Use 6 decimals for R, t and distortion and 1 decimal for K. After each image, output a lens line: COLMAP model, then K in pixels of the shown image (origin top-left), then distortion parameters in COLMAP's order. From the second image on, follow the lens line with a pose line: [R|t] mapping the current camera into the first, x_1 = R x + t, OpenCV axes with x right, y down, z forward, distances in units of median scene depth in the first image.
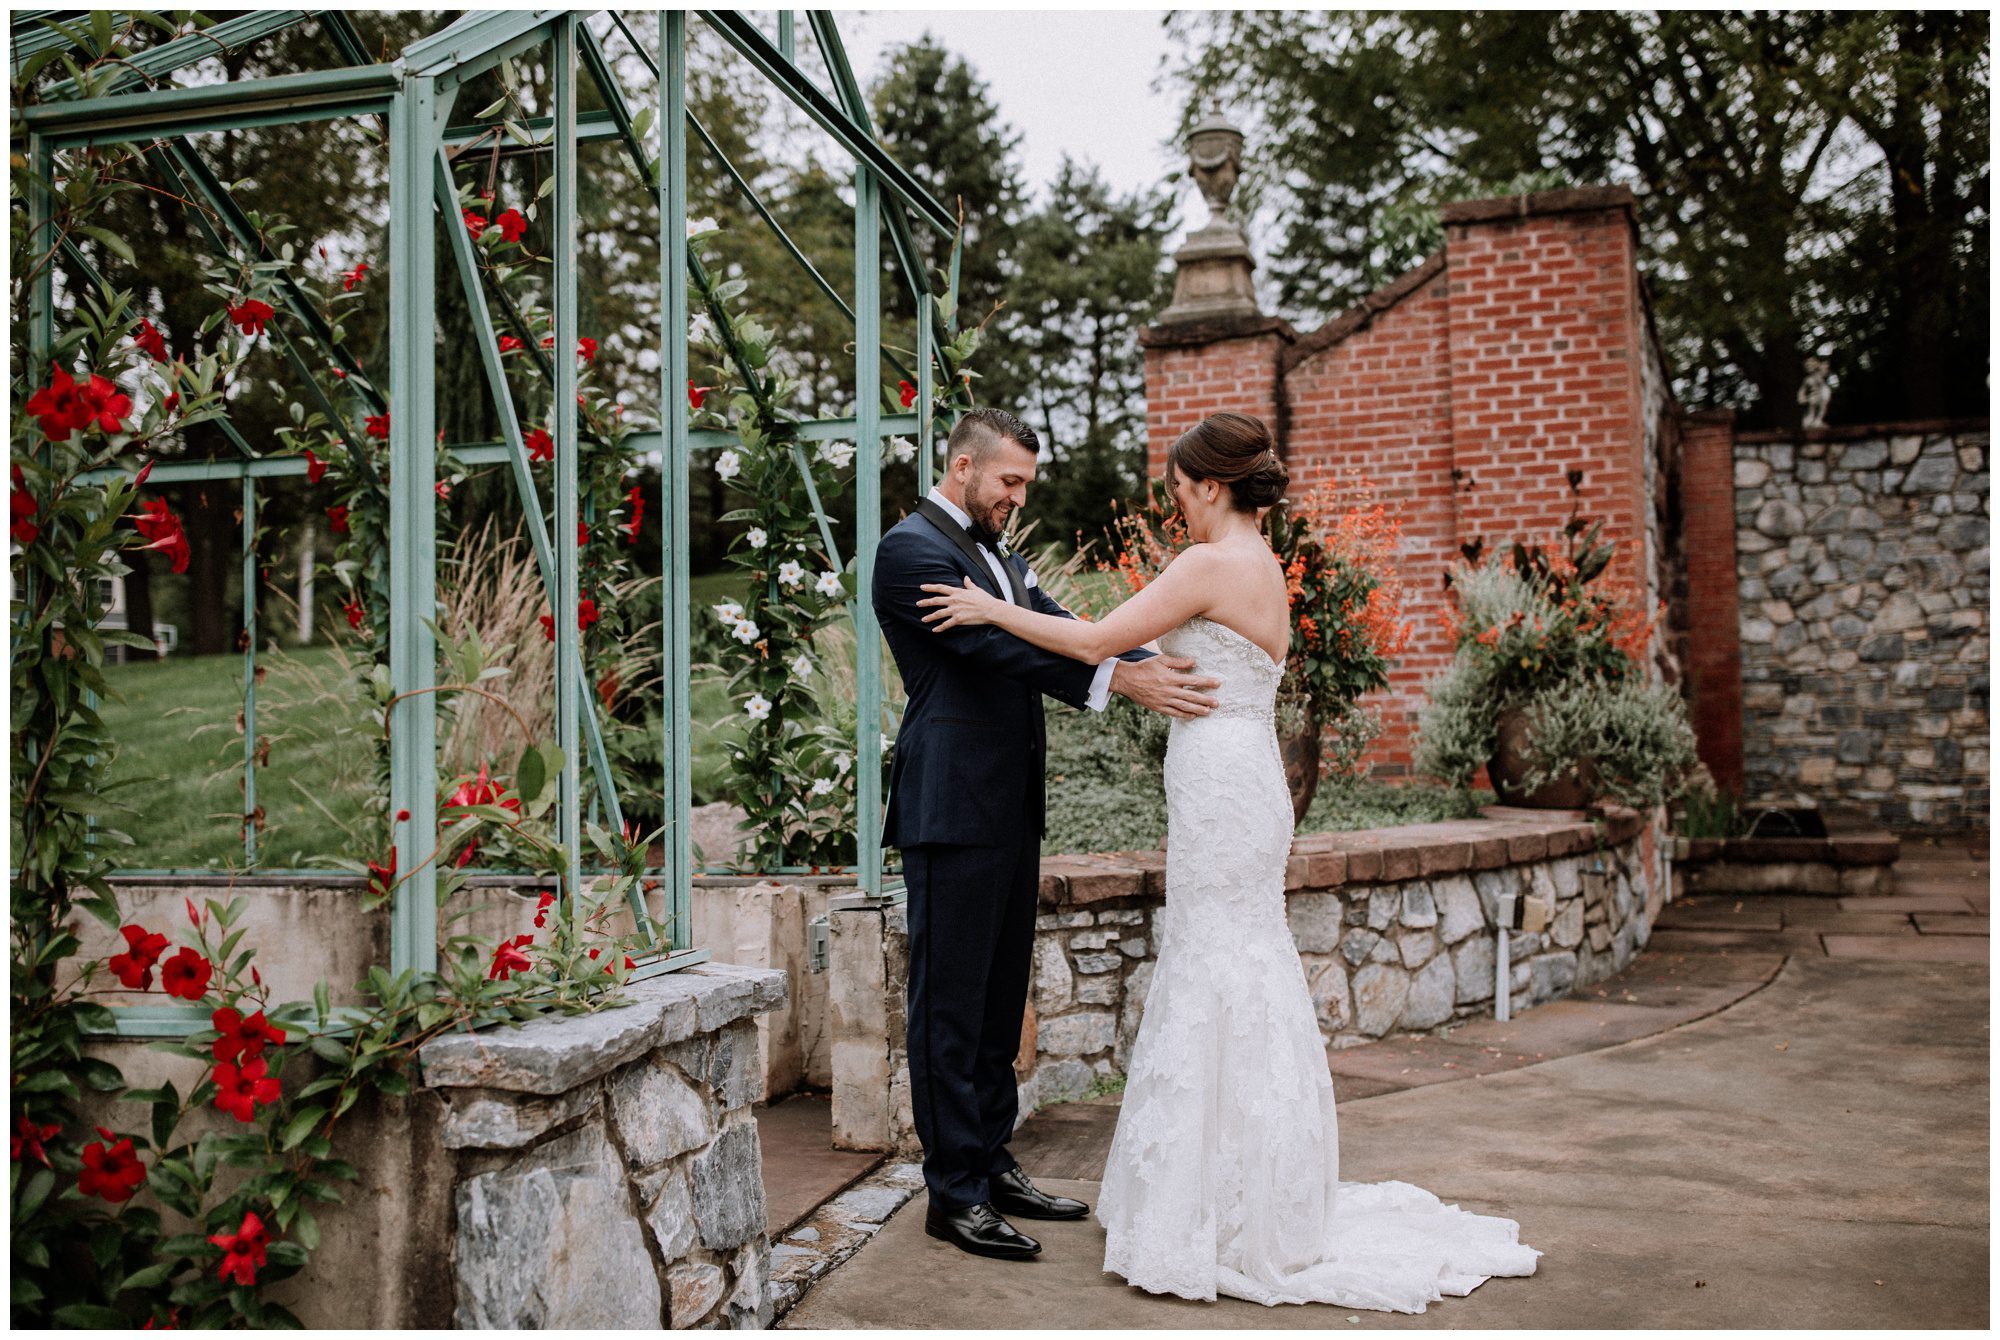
lens RADIAL K [[1933.9, 0, 1003.0], [0, 1933.9, 667.2], [0, 0, 1]] dist [-0.007907, 0.000000]
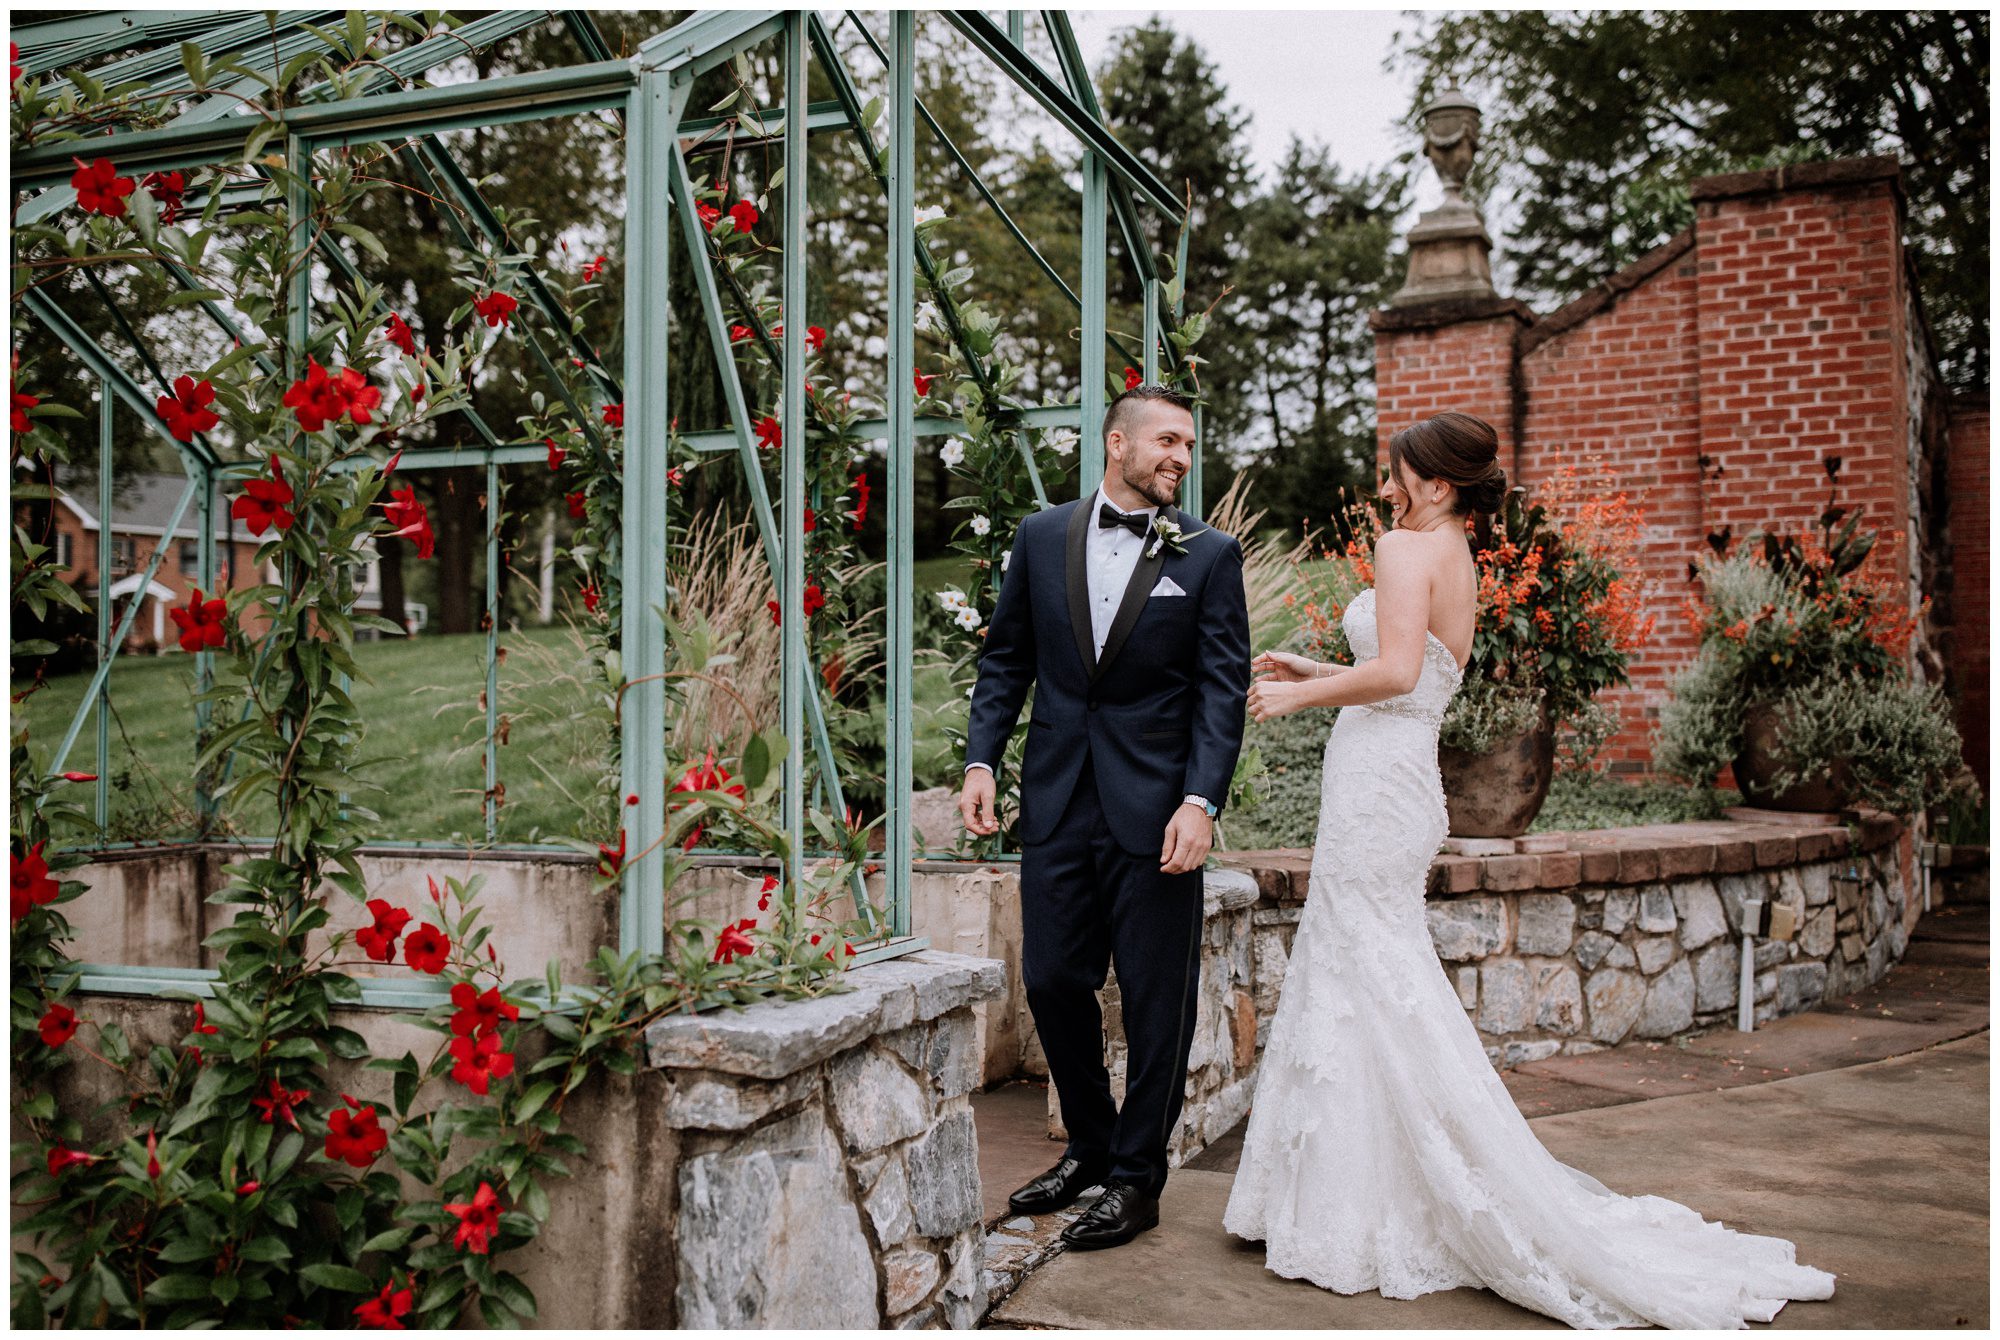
lens RADIAL K [[1933.9, 0, 990.8], [0, 1933.9, 665.9], [0, 0, 1]] dist [-0.007907, 0.000000]
pose [[0.992728, 0.012601, -0.119717, -0.000856], [-0.011770, 0.999902, 0.007644, -0.001331], [0.119801, -0.006179, 0.992779, 0.004844]]
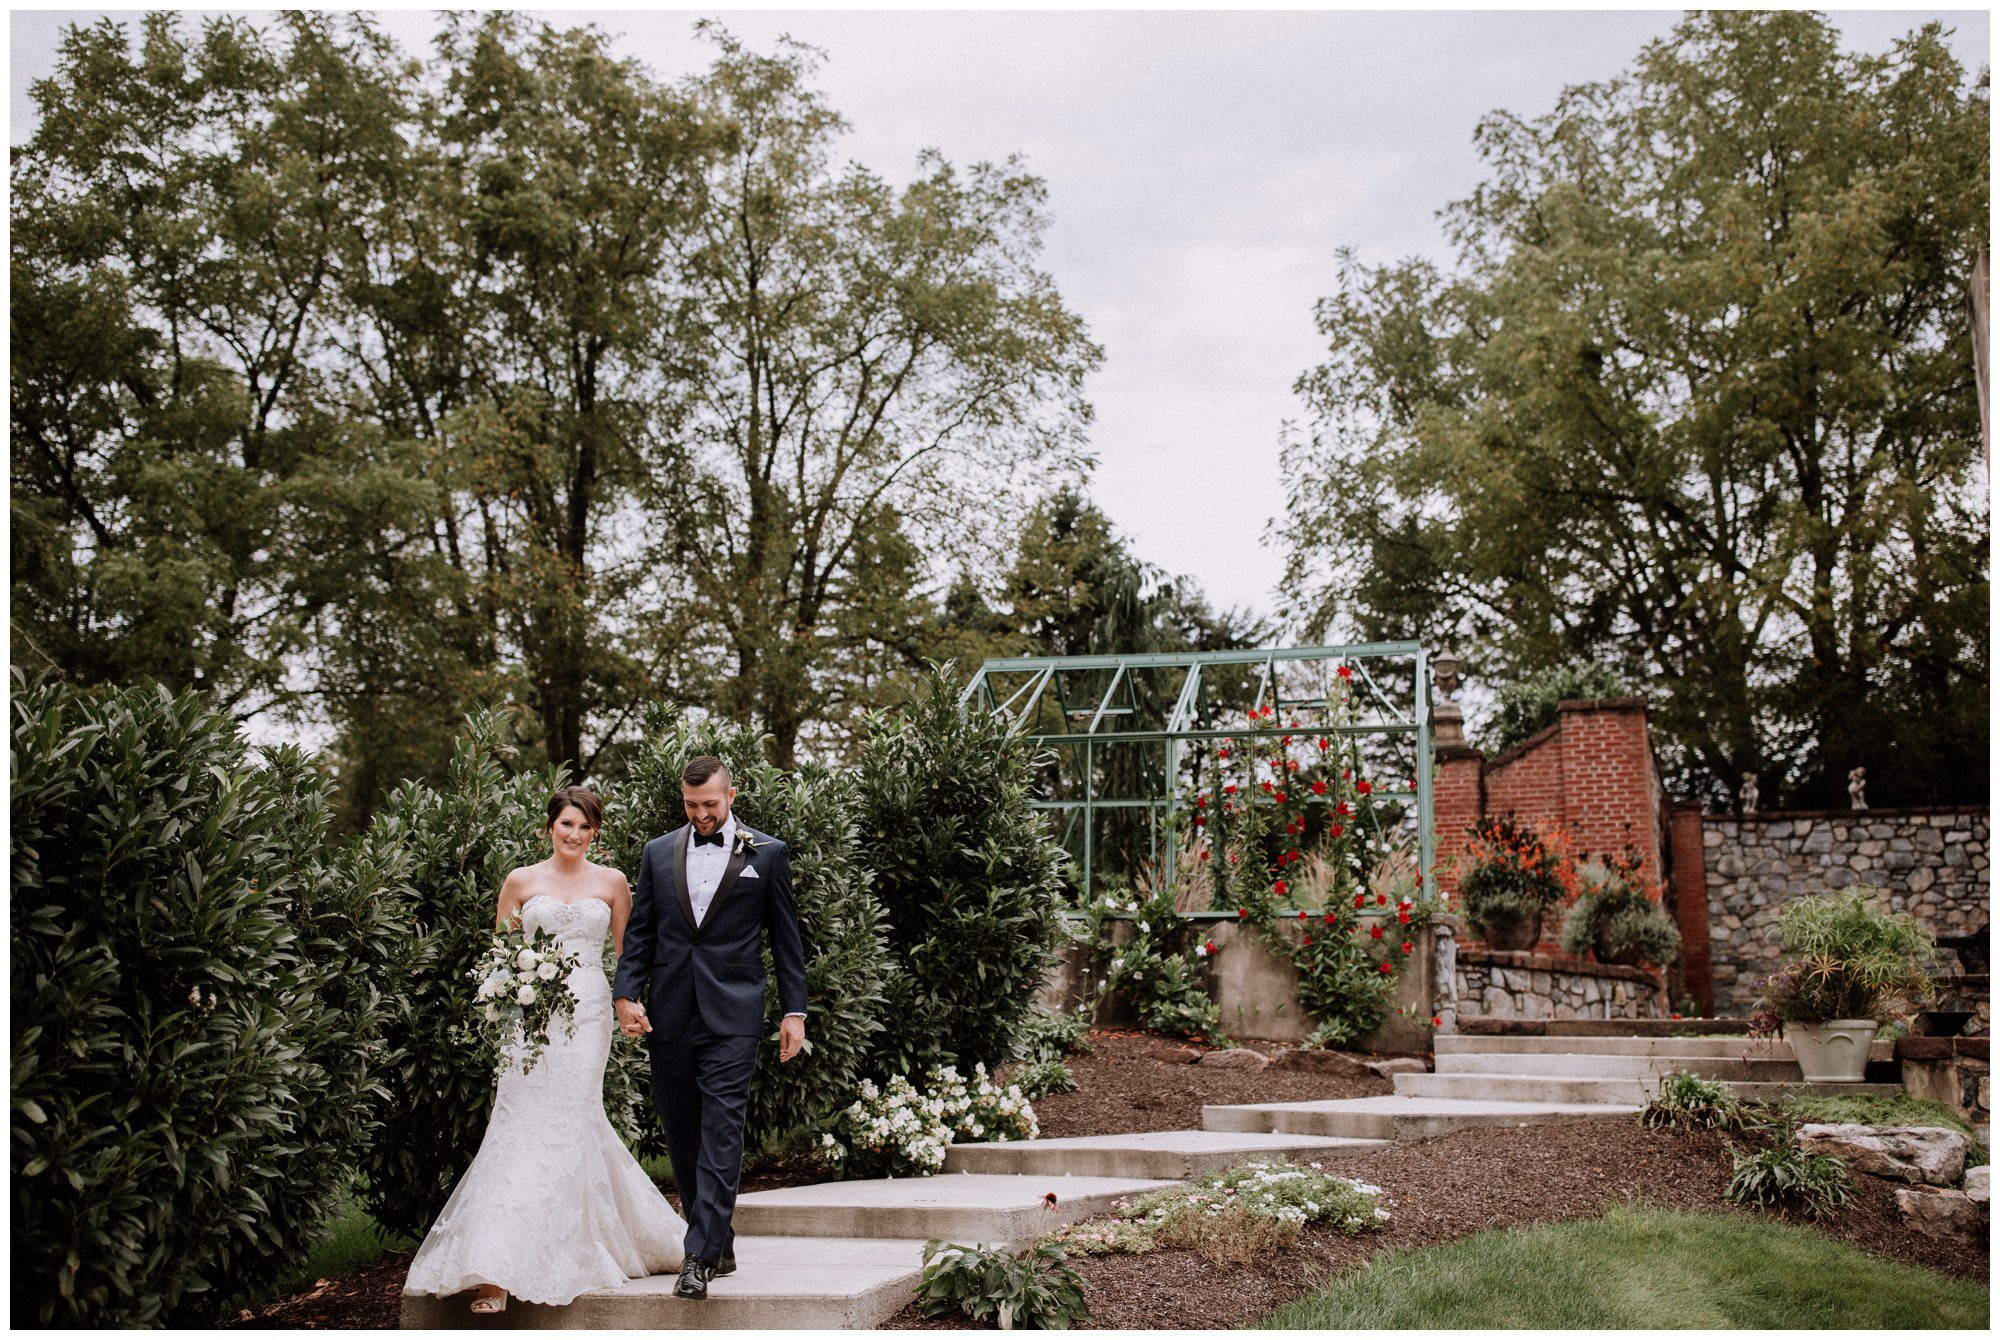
lens RADIAL K [[1933.9, 0, 1004.4], [0, 1933.9, 659.0], [0, 0, 1]] dist [-0.007907, 0.000000]
pose [[0.999368, 0.035466, 0.002224, -0.520670], [-0.034383, 0.980867, -0.191617, 0.195886], [-0.008978, 0.191419, 0.981467, -1.473962]]
